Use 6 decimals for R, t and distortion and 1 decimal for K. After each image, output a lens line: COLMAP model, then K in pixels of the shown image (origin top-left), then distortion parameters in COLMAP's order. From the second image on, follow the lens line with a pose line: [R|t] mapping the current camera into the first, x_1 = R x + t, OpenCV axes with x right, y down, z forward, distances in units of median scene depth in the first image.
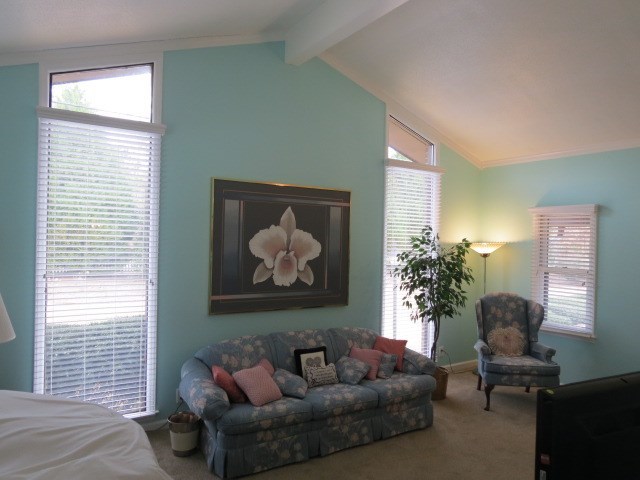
lens RADIAL K [[458.2, 0, 320.0], [0, 458.2, 240.0], [0, 0, 1]] dist [-0.001220, -0.000917]
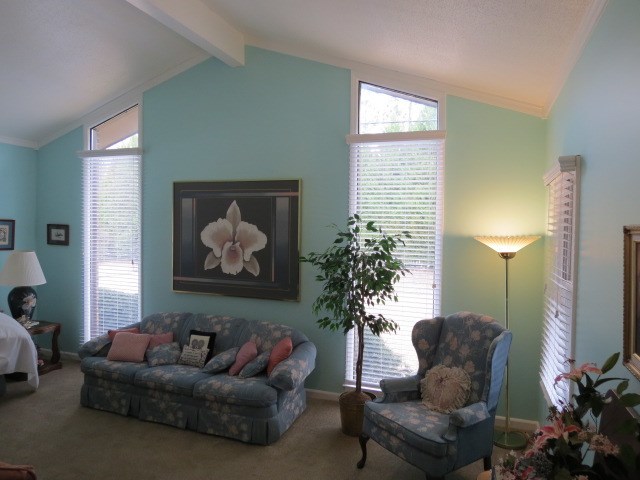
lens RADIAL K [[458.2, 0, 320.0], [0, 458.2, 240.0], [0, 0, 1]] dist [-0.001220, -0.000917]
pose [[0.589218, 0.008692, -0.807927, 0.919861], [-0.004089, 0.999961, 0.007775, 0.010270], [0.807964, -0.001277, 0.589231, 0.532978]]
